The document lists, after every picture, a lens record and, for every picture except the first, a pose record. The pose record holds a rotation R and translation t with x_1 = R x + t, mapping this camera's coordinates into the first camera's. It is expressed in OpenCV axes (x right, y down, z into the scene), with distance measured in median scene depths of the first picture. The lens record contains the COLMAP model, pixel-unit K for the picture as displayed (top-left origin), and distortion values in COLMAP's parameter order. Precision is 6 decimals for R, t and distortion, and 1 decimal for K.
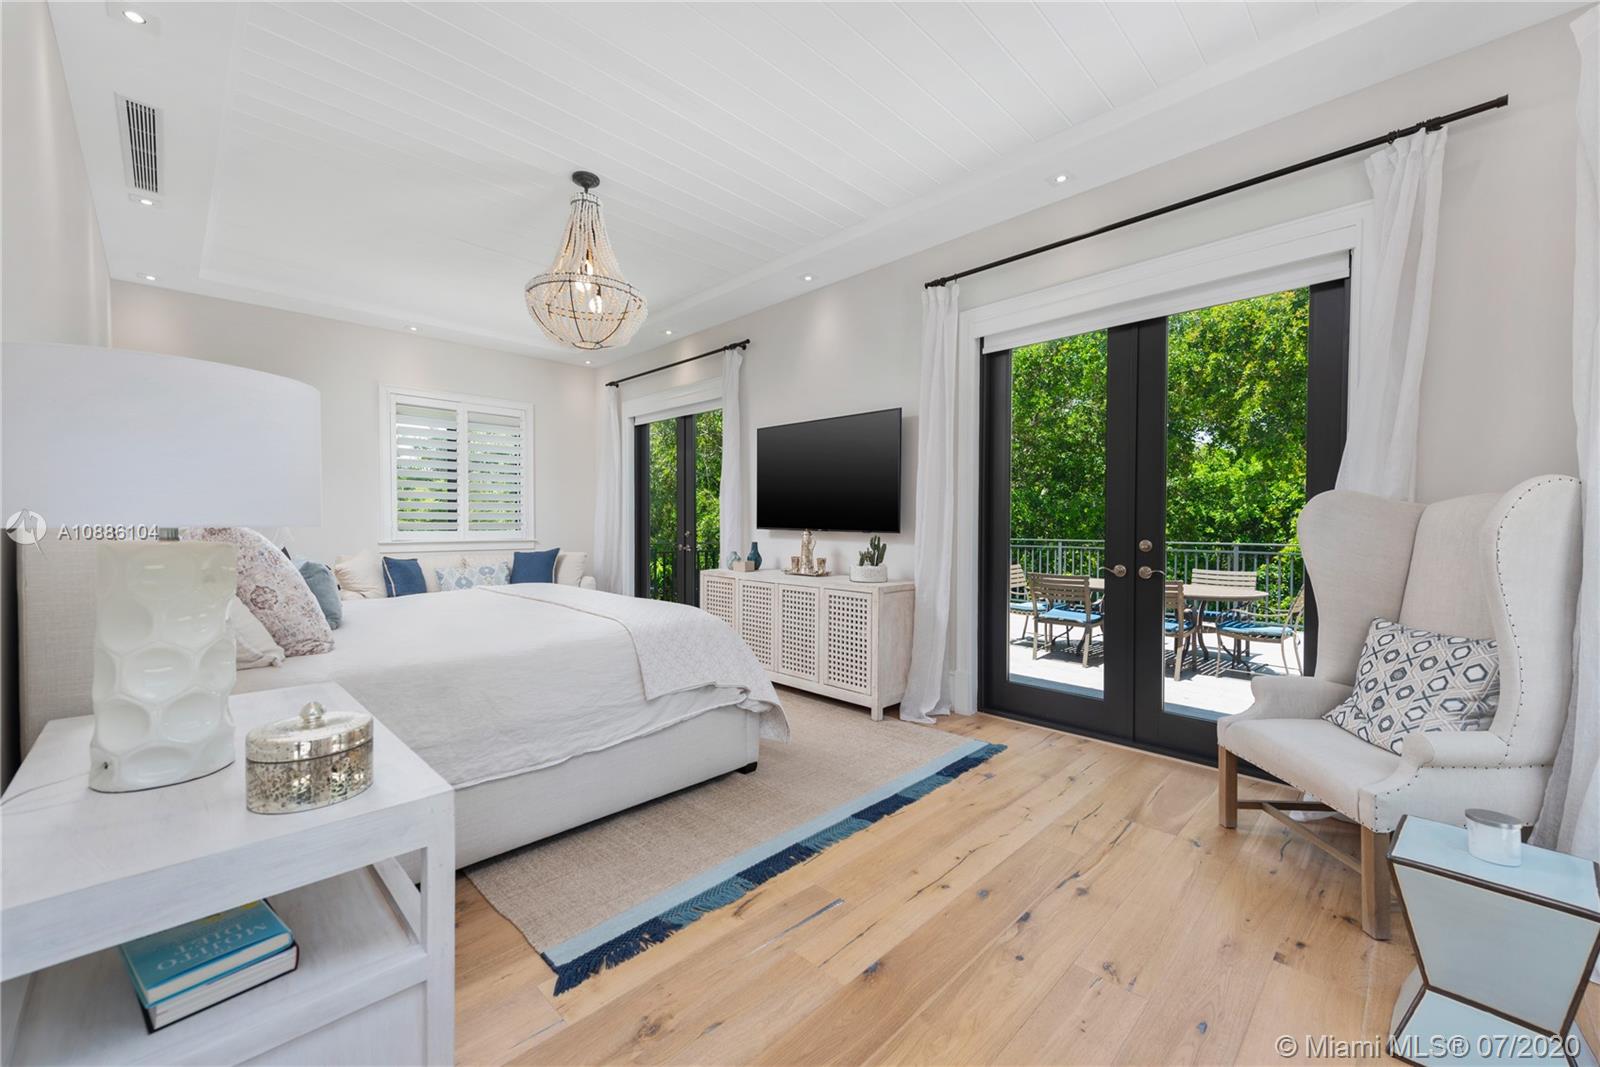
lens RADIAL K [[620.4, 0, 825.8], [0, 620.4, 539.6], [0, 0, 1]] dist [-0.000405, -0.000171]
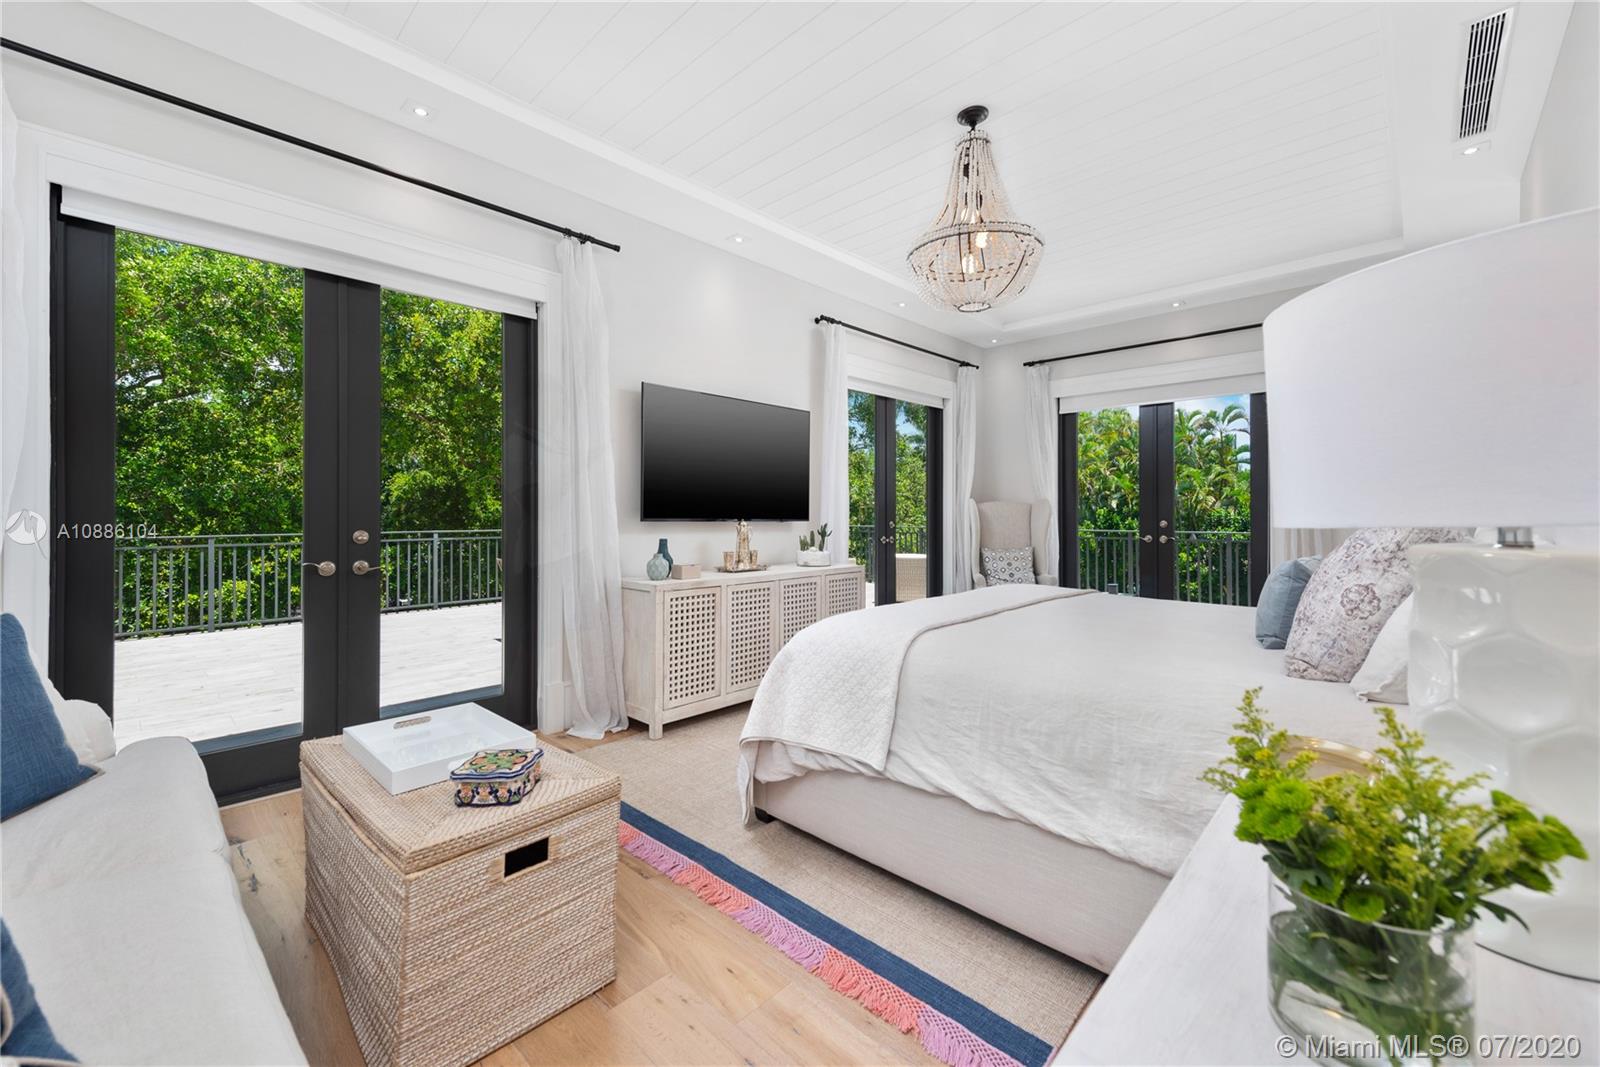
lens RADIAL K [[637.4, 0, 801.6], [0, 637.4, 509.9], [0, 0, 1]] dist [0.000908, -0.000270]
pose [[0.004471, 0.004703, 0.999979, -0.810564], [0.022352, 0.999739, -0.004802, -0.020355], [-0.999740, 0.022373, 0.004365, 0.779312]]
